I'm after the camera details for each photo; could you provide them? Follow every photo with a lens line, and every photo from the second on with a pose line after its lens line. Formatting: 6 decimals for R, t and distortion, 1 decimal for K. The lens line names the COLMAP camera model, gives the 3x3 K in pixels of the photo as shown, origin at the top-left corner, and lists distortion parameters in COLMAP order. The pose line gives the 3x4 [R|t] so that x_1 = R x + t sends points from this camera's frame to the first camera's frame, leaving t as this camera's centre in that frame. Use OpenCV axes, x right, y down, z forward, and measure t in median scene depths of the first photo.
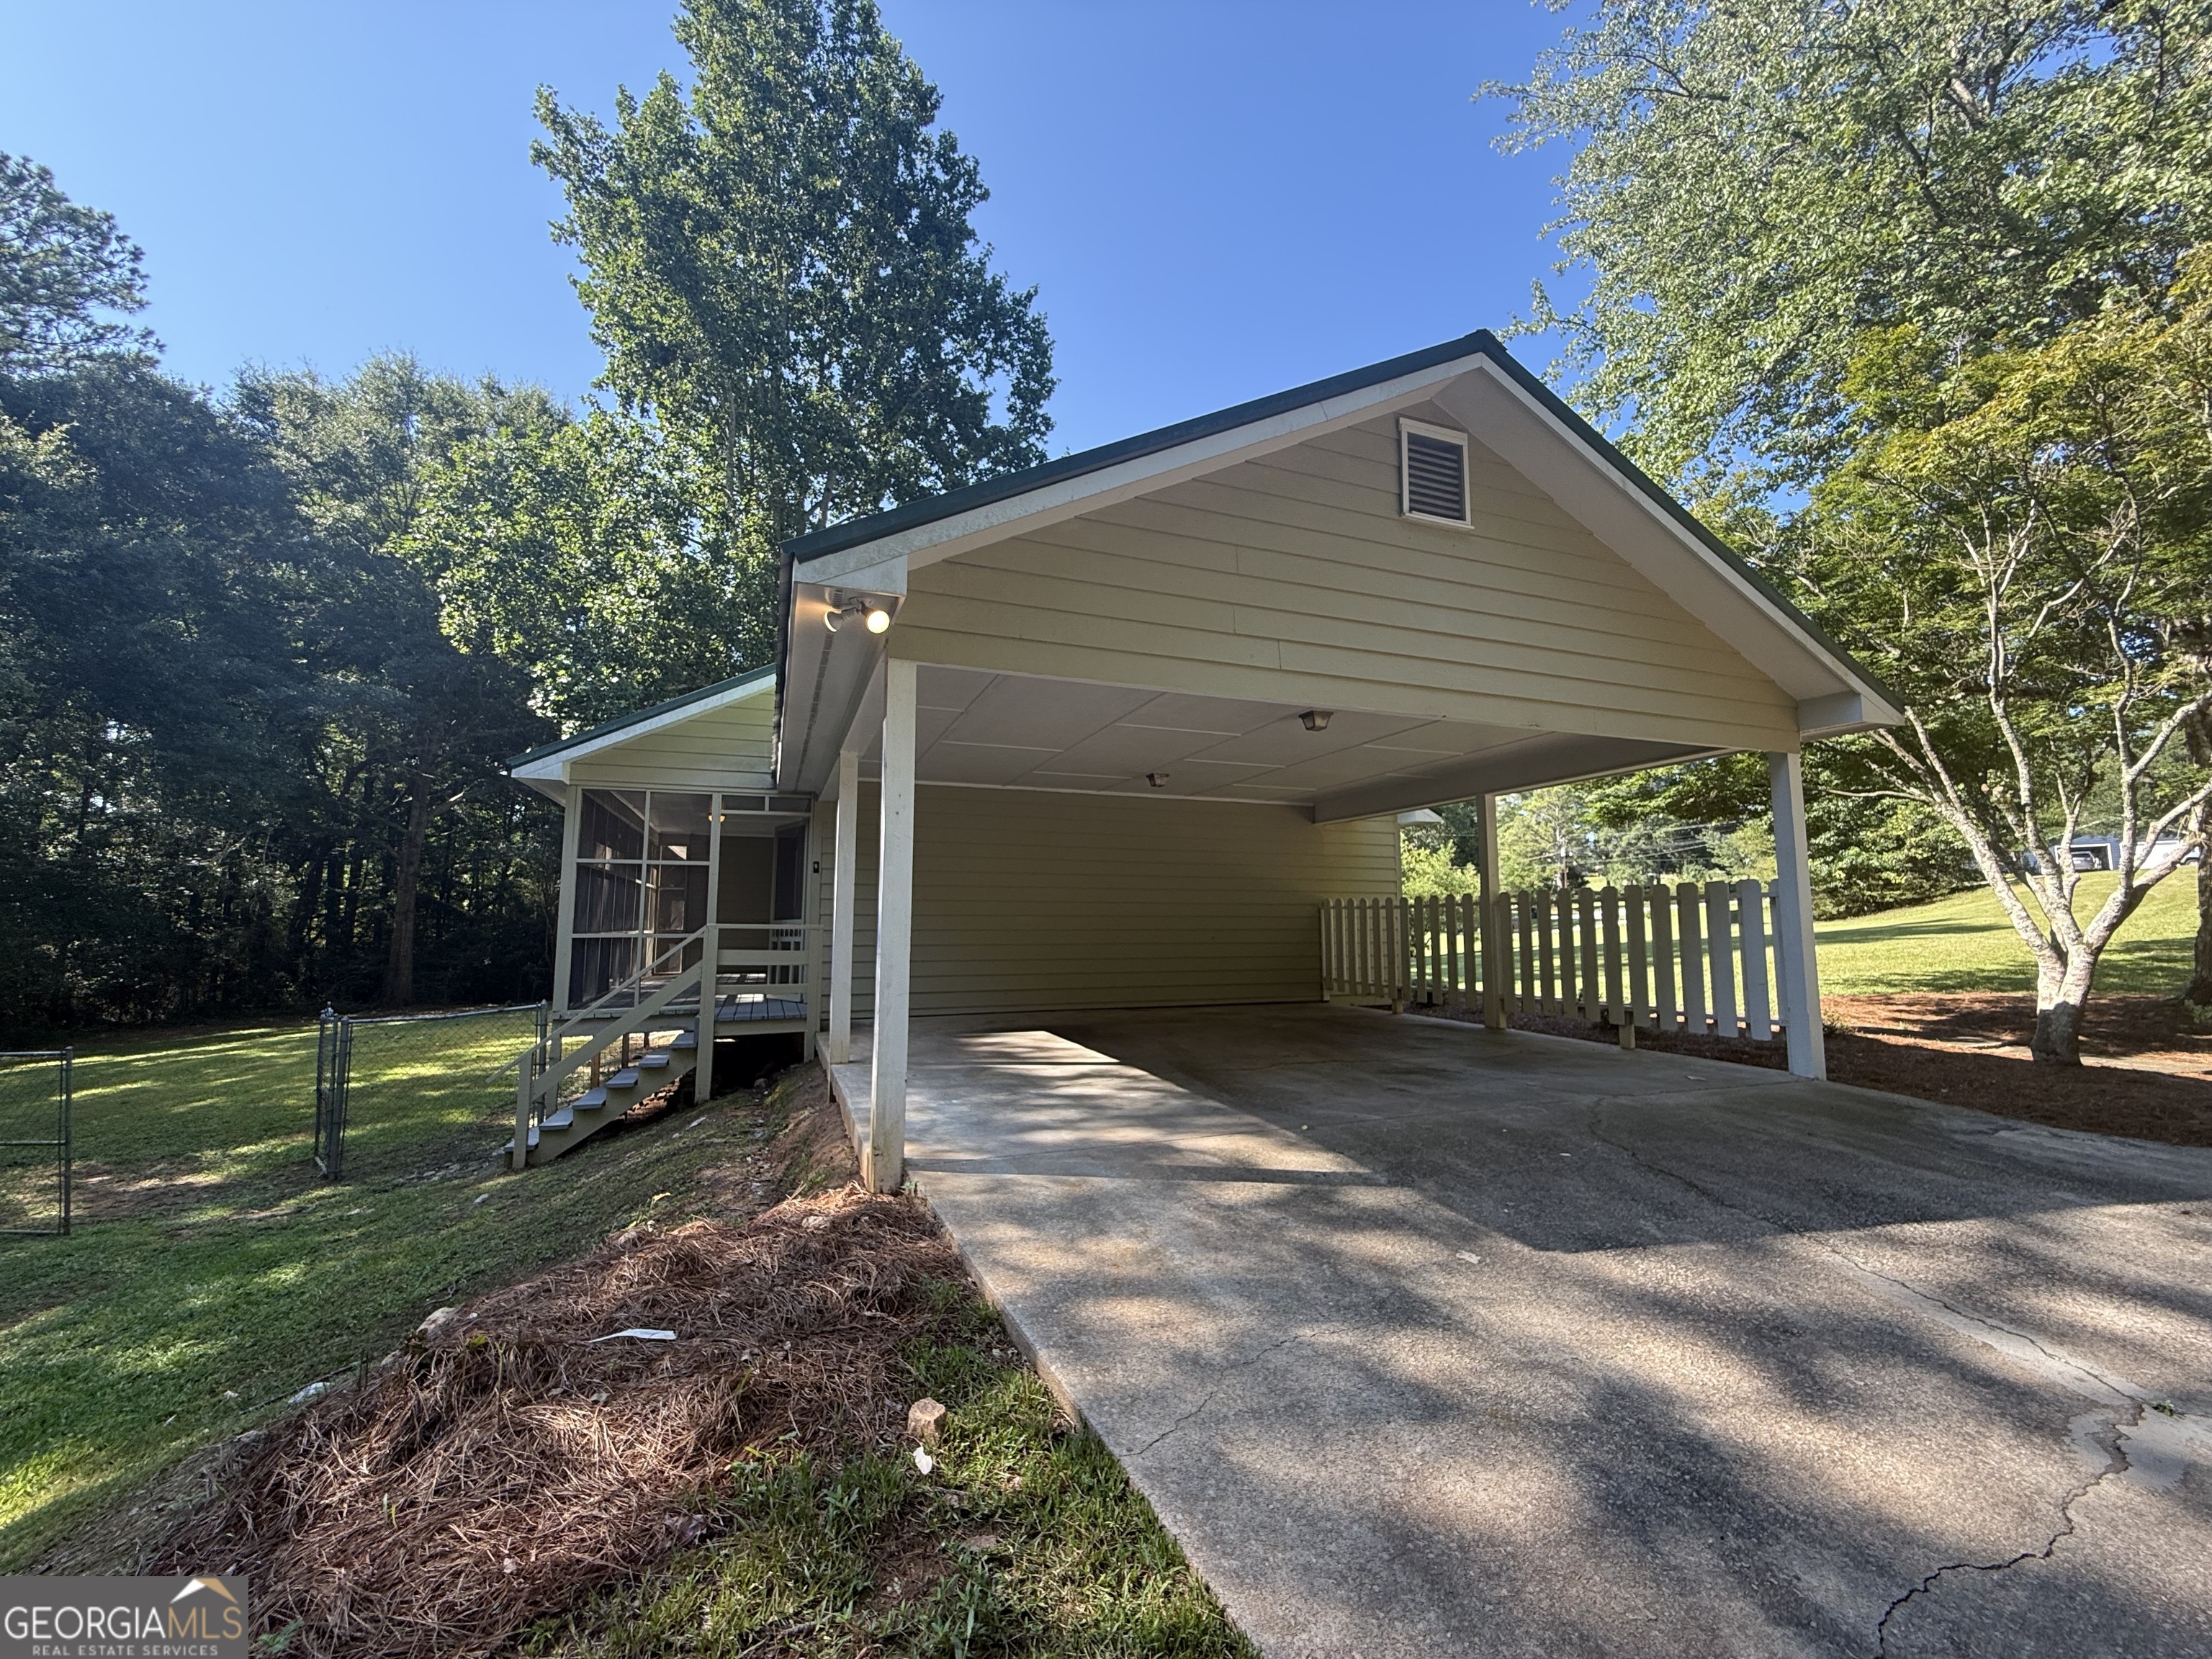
lens RADIAL K [[881.0, 0, 1100.2], [0, 881.0, 832.1], [0, 0, 1]] dist [-0.001922, 0.000194]
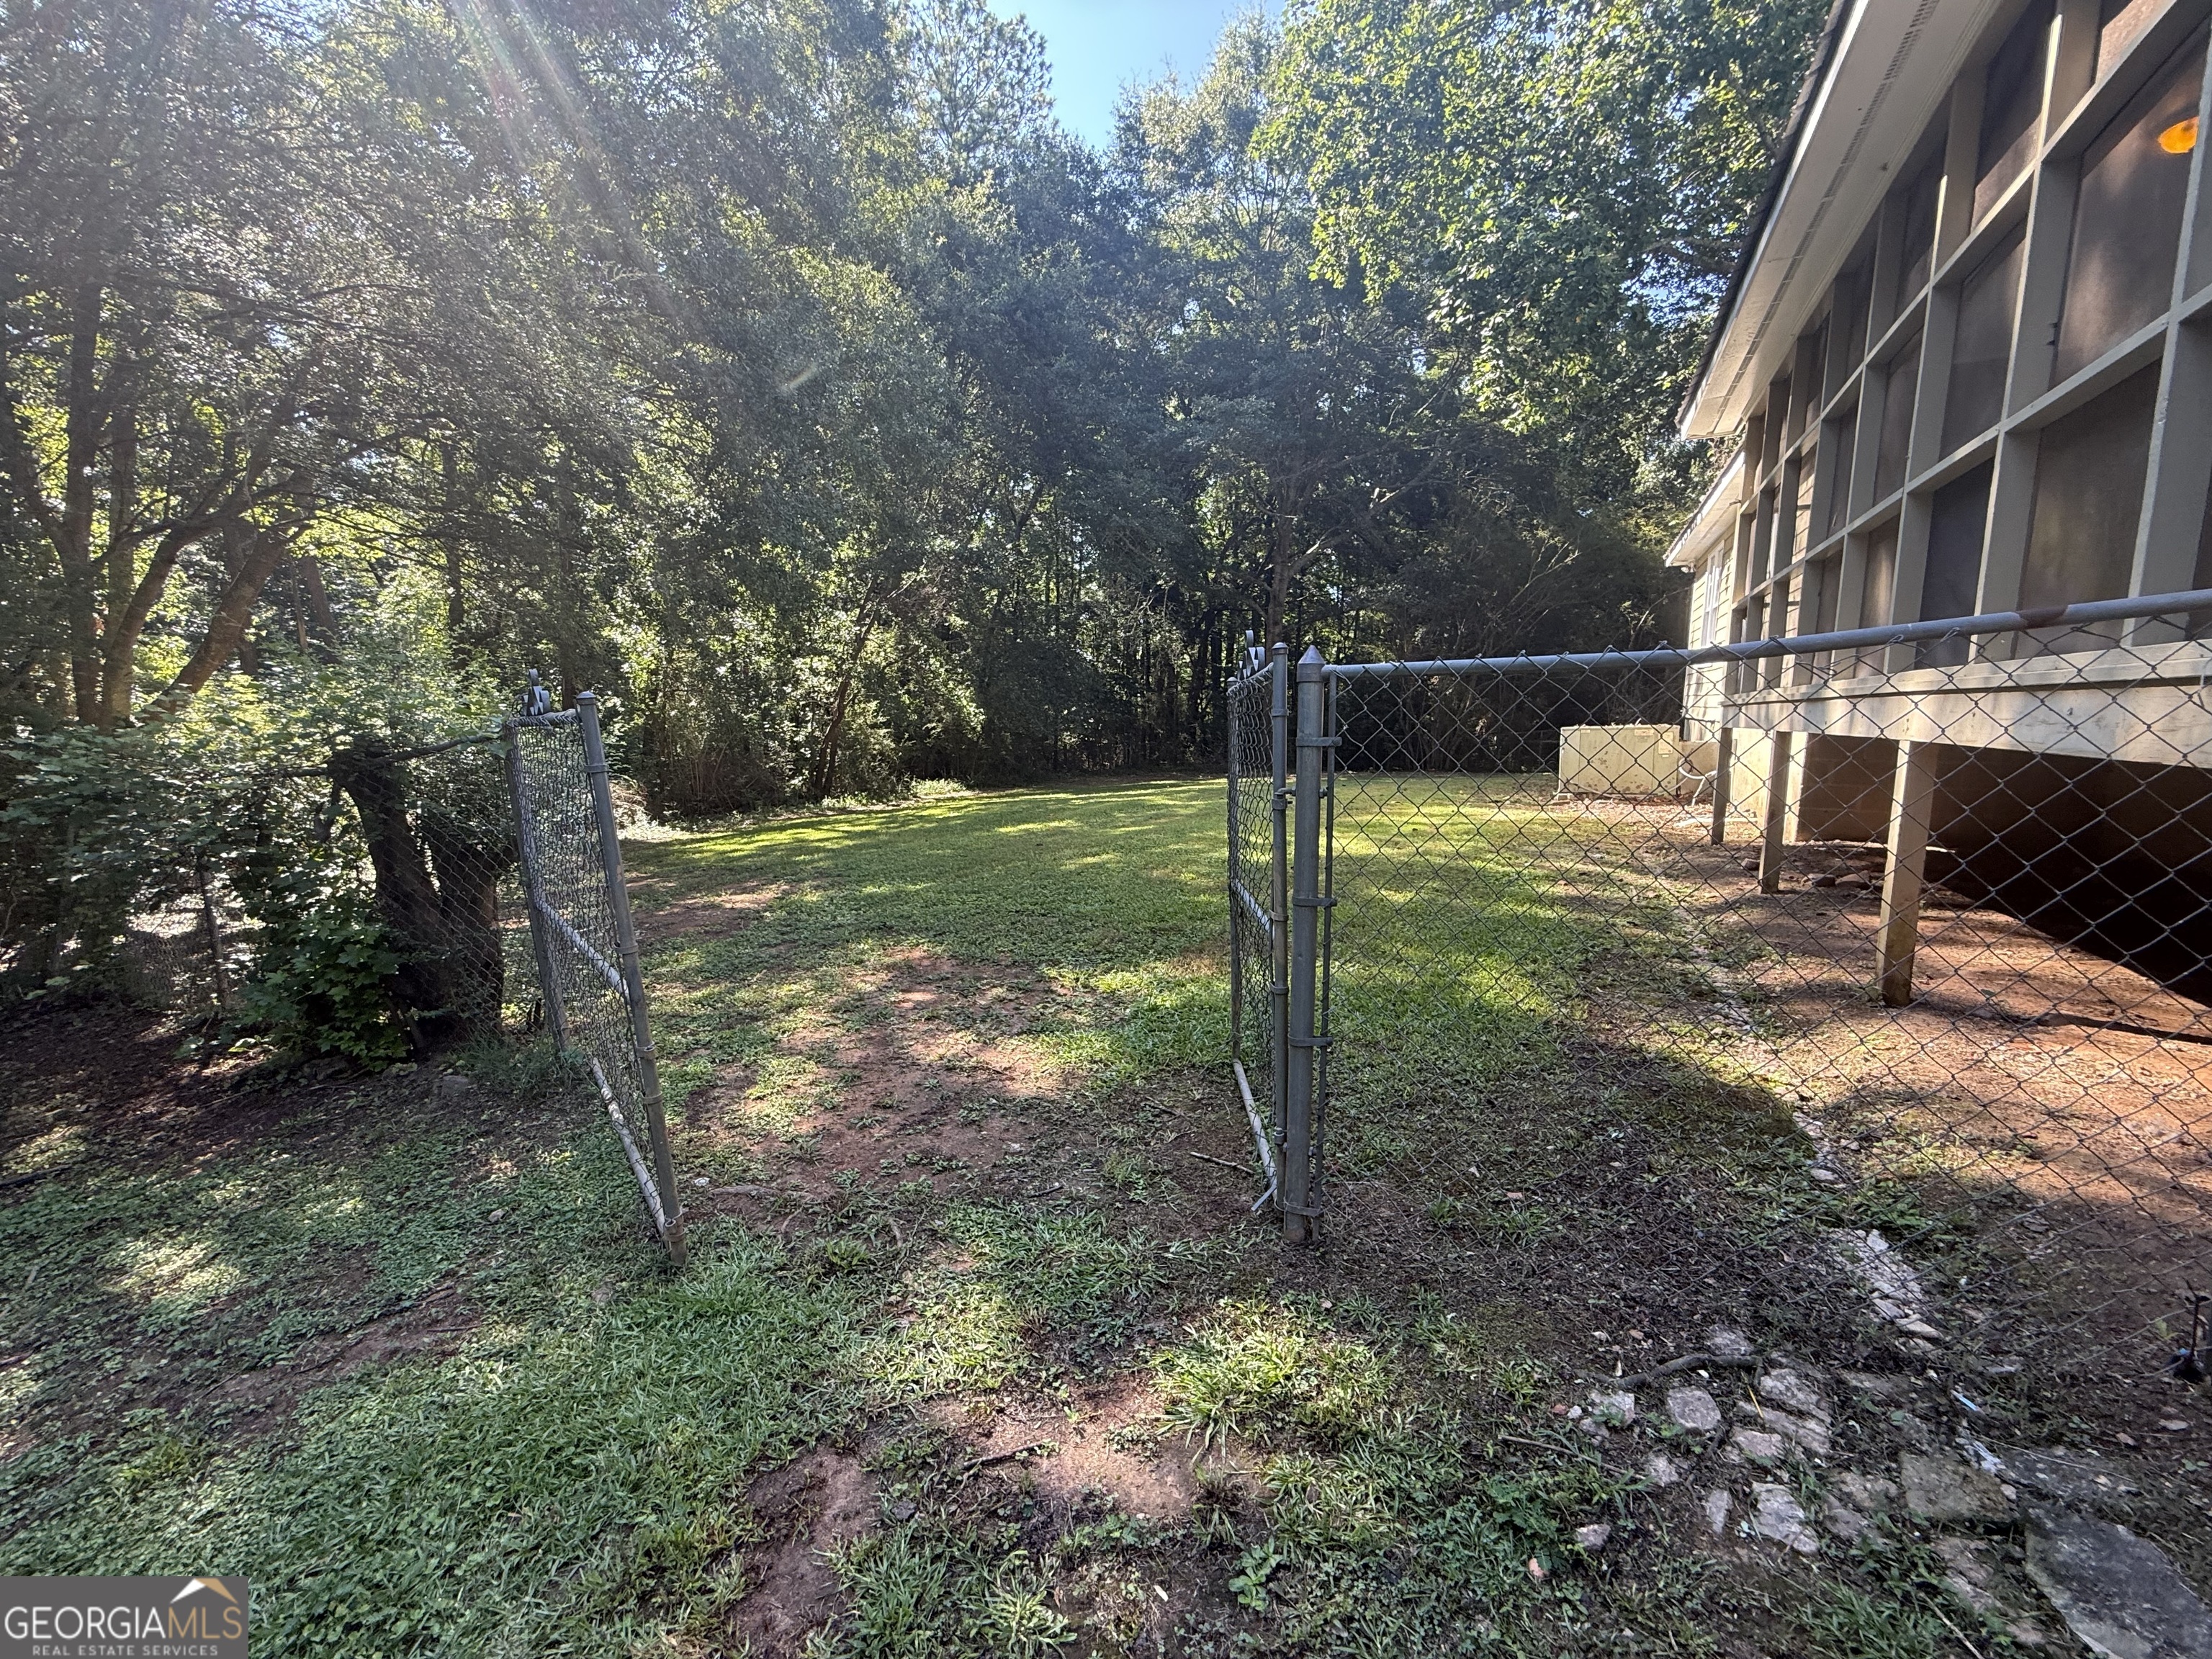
lens RADIAL K [[881.0, 0, 1100.2], [0, 881.0, 832.1], [0, 0, 1]] dist [-0.001922, 0.000194]
pose [[0.665222, 0.100568, -0.739841, -0.218487], [0.075837, 0.976662, 0.200947, 0.063697], [0.742784, -0.189782, 0.642071, 0.242366]]
